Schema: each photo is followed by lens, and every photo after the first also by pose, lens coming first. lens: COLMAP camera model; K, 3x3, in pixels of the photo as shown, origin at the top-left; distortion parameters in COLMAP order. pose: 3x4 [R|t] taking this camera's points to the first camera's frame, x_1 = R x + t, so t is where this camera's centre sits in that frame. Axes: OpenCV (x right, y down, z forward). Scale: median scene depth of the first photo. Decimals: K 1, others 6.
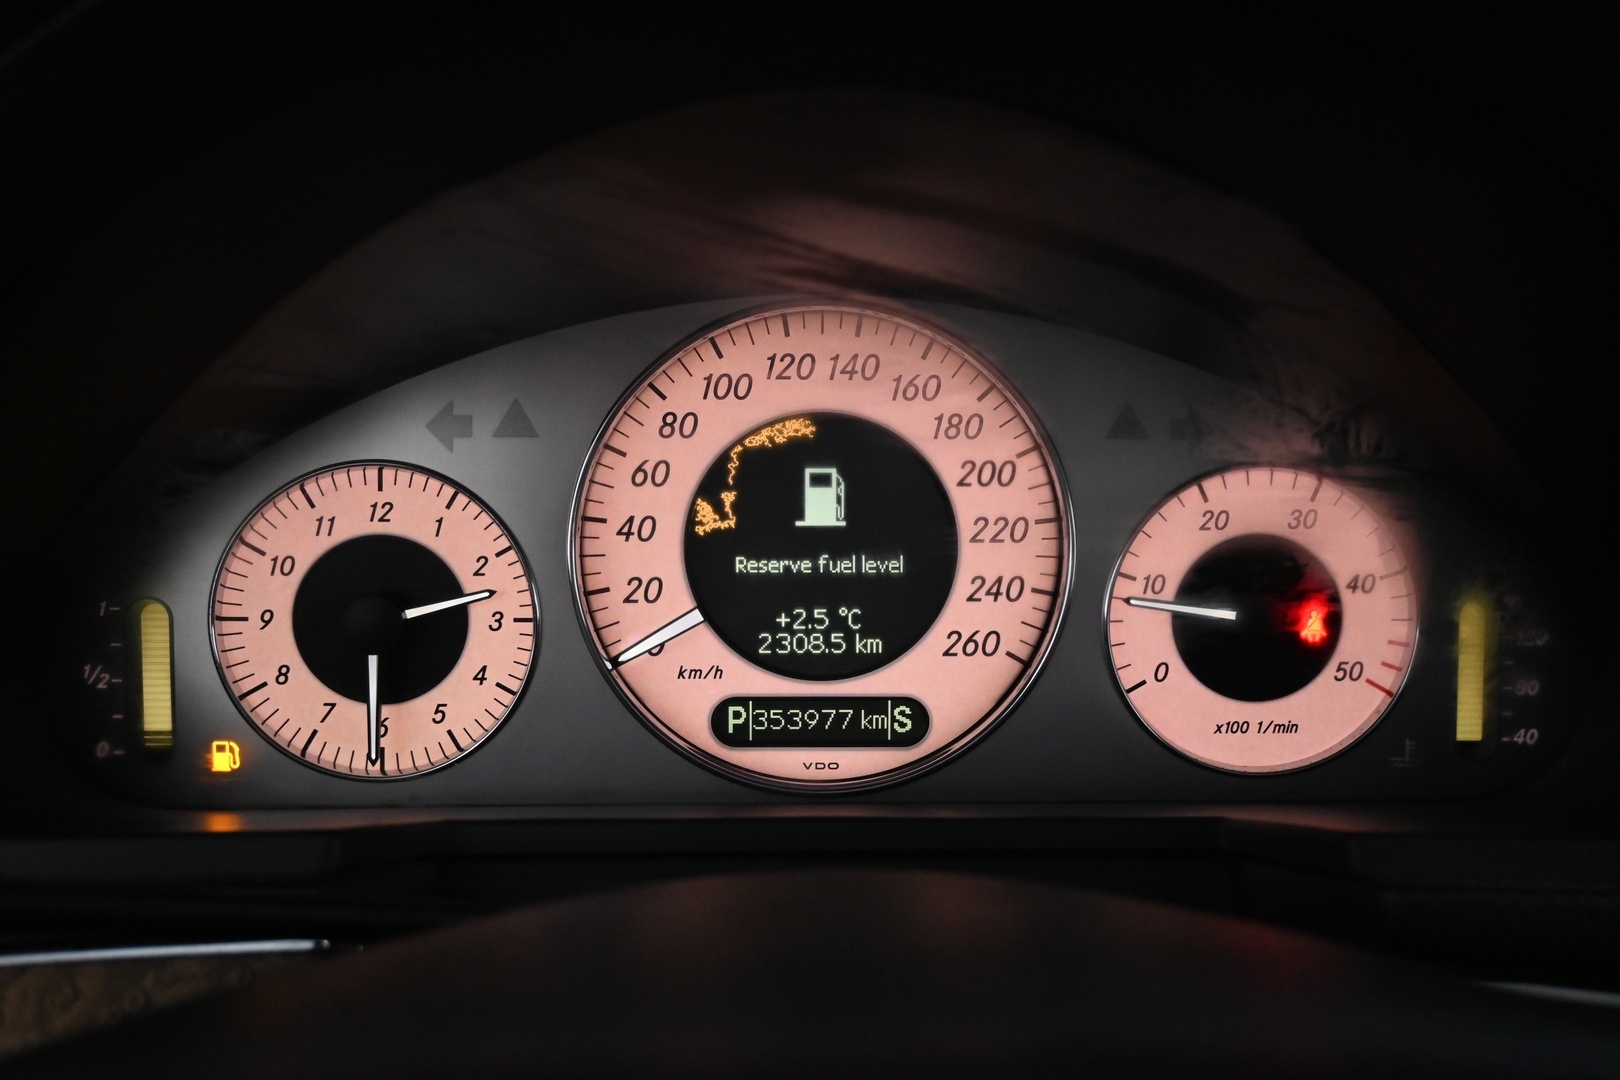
lens RADIAL K [[1535.7, 0, 809.1], [0, 1535.7, 529.1], [0, 0, 1]] dist [-0.039738, 0.000000]
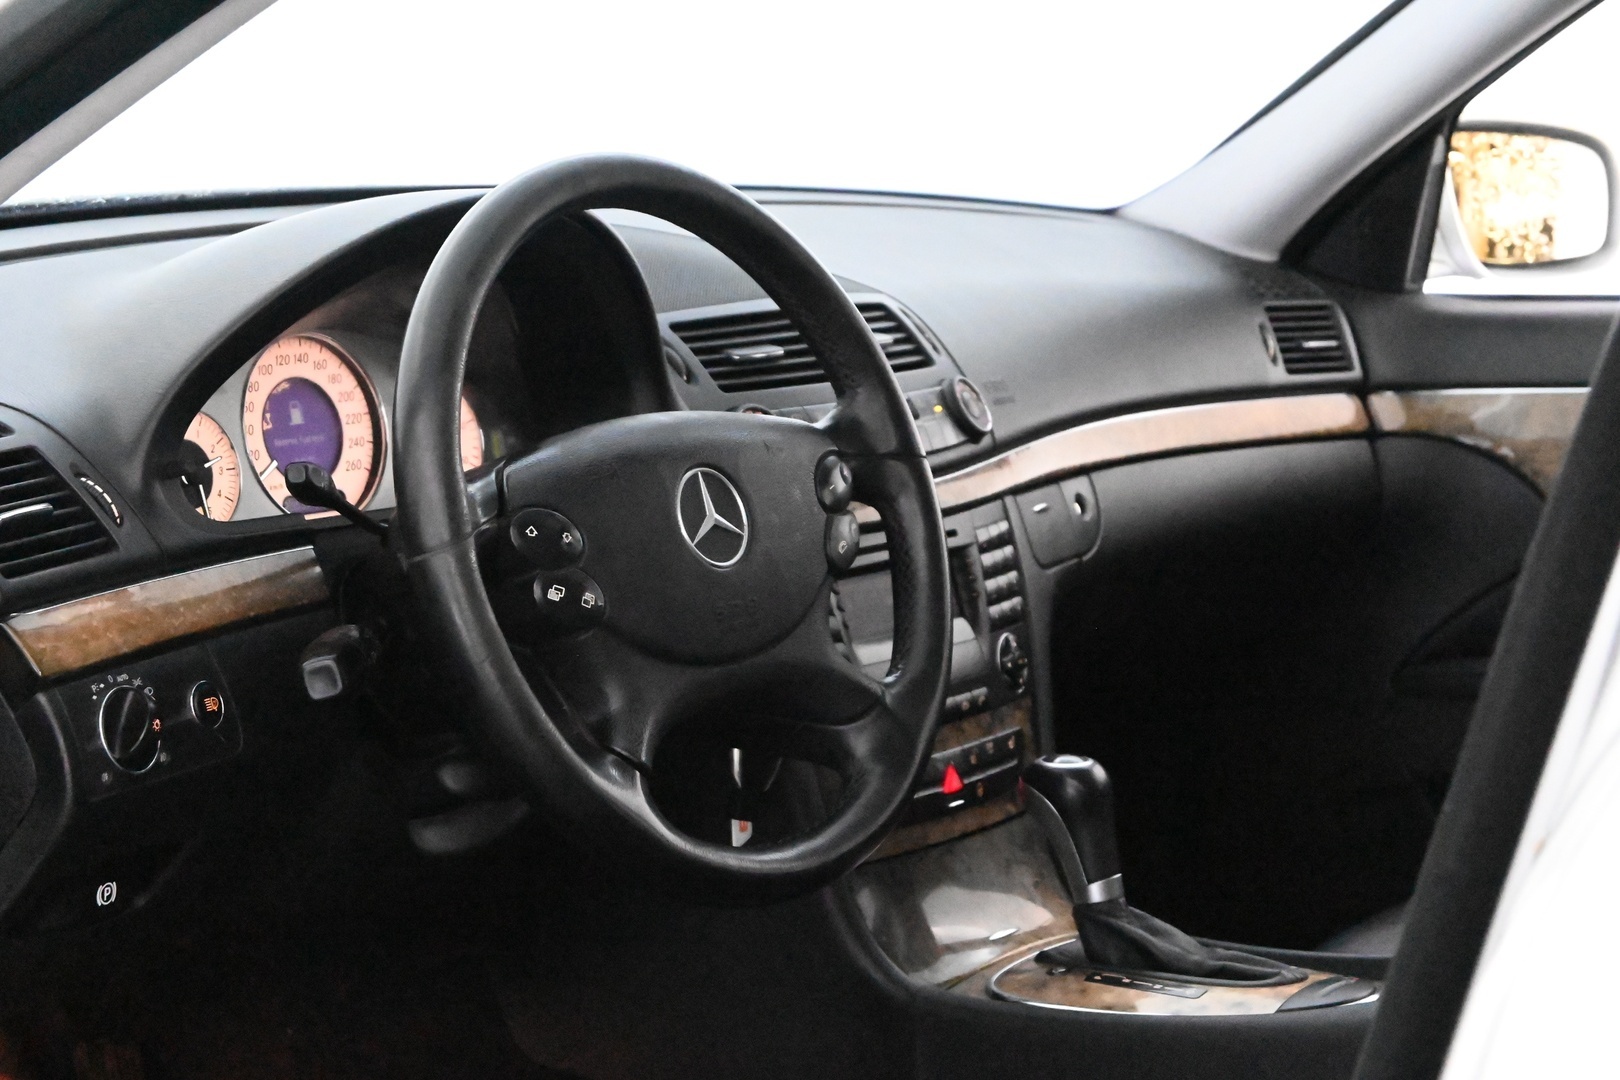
lens RADIAL K [[3339.9, 0, 807.8], [0, 3339.9, 536.7], [0, 0, 1]] dist [-0.094473, 0.000000]
pose [[0.620494, -0.114631, 0.775788, -3.656600], [0.193030, 0.981148, -0.009415, 0.383703], [-0.760084, 0.155593, 0.630923, -2.953872]]
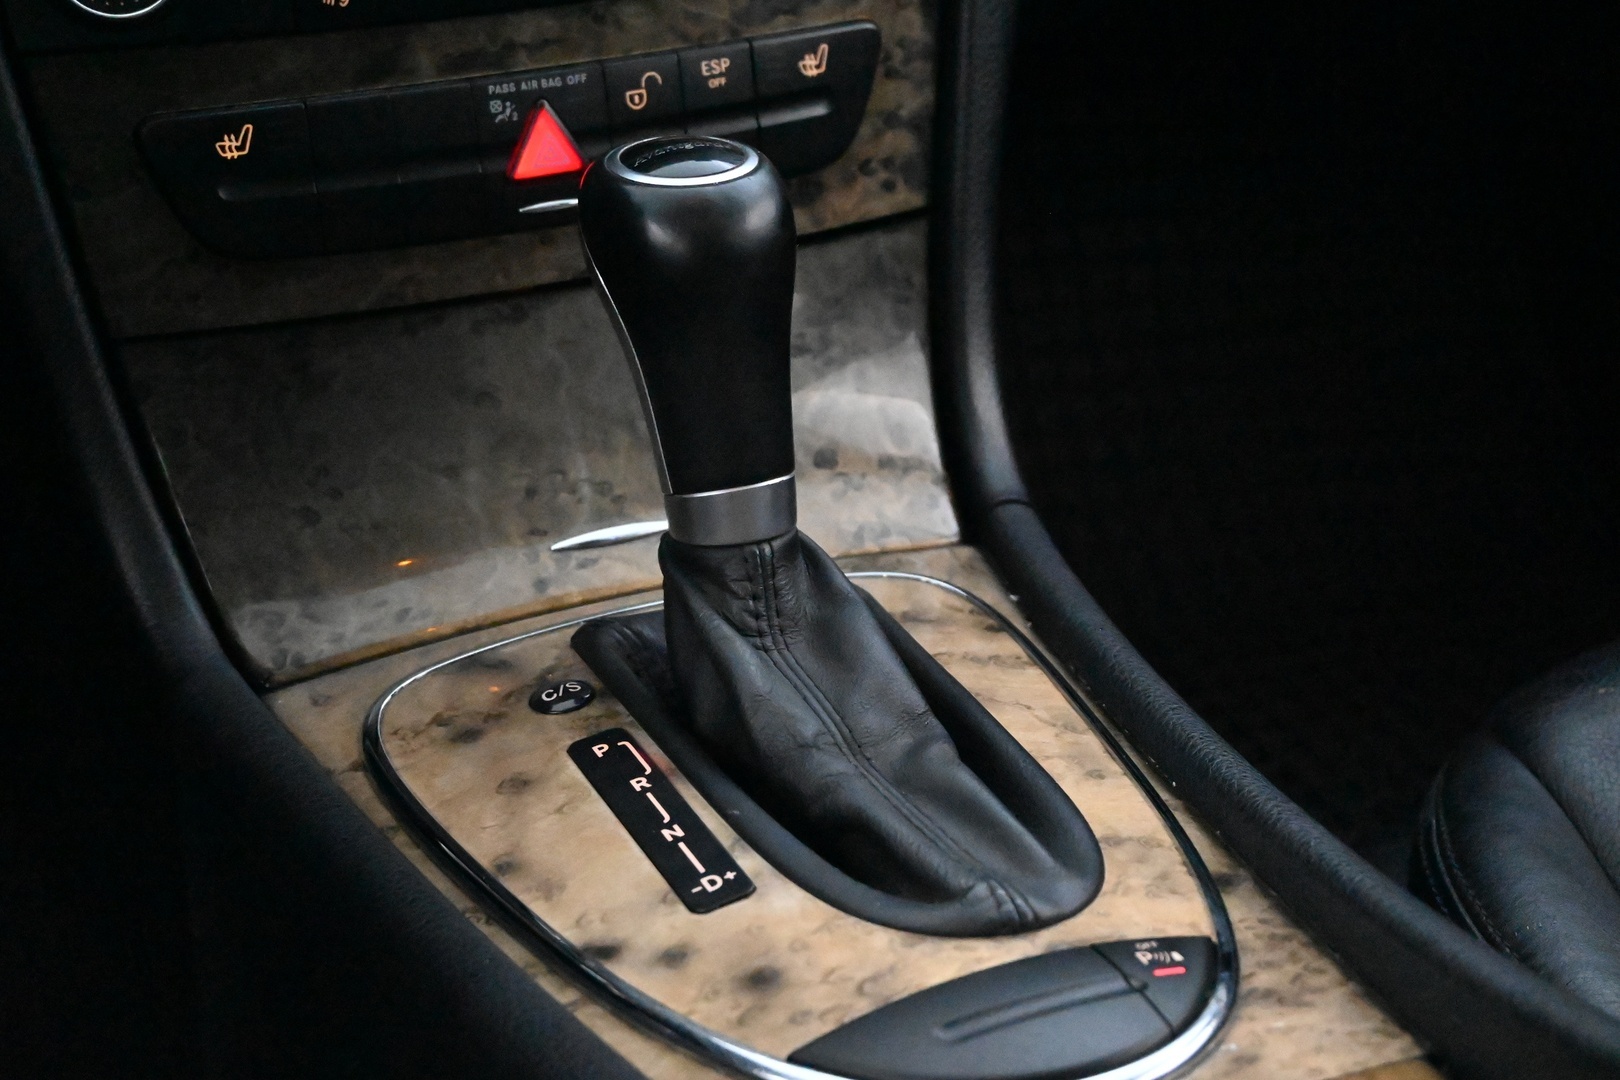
lens RADIAL K [[2844.1, 0, 815.6], [0, 2844.1, 540.2], [0, 0, 1]] dist [0.086749, 0.000000]
pose [[0.925461, -0.179089, 0.333840, 0.501130], [0.100003, 0.965438, 0.240683, 0.598687], [-0.365405, -0.189358, 0.911385, -1.350741]]
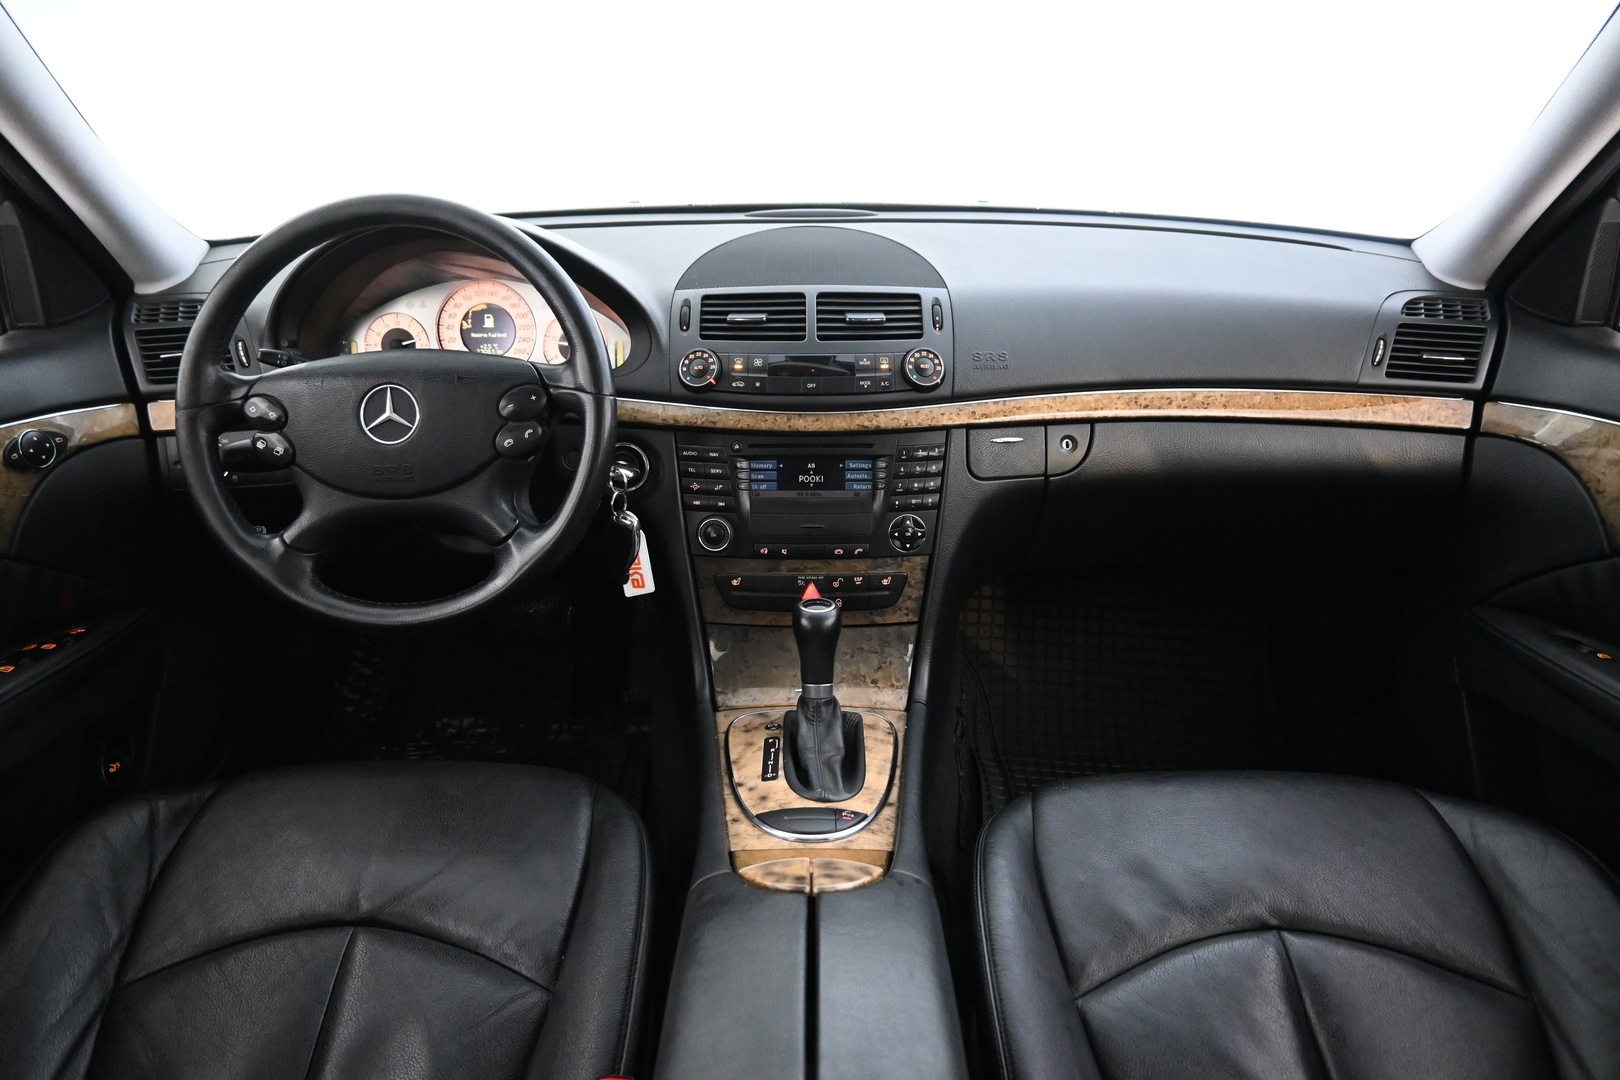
lens RADIAL K [[1087.6, 0, 808.4], [0, 1087.6, 551.1], [0, 0, 1]] dist [0.000282, -0.005188]
pose [[0.999188, 0.006275, -0.039807, 1.182774], [-0.001590, 0.993172, 0.116645, 0.305349], [0.040267, -0.116487, 0.992376, -2.507471]]
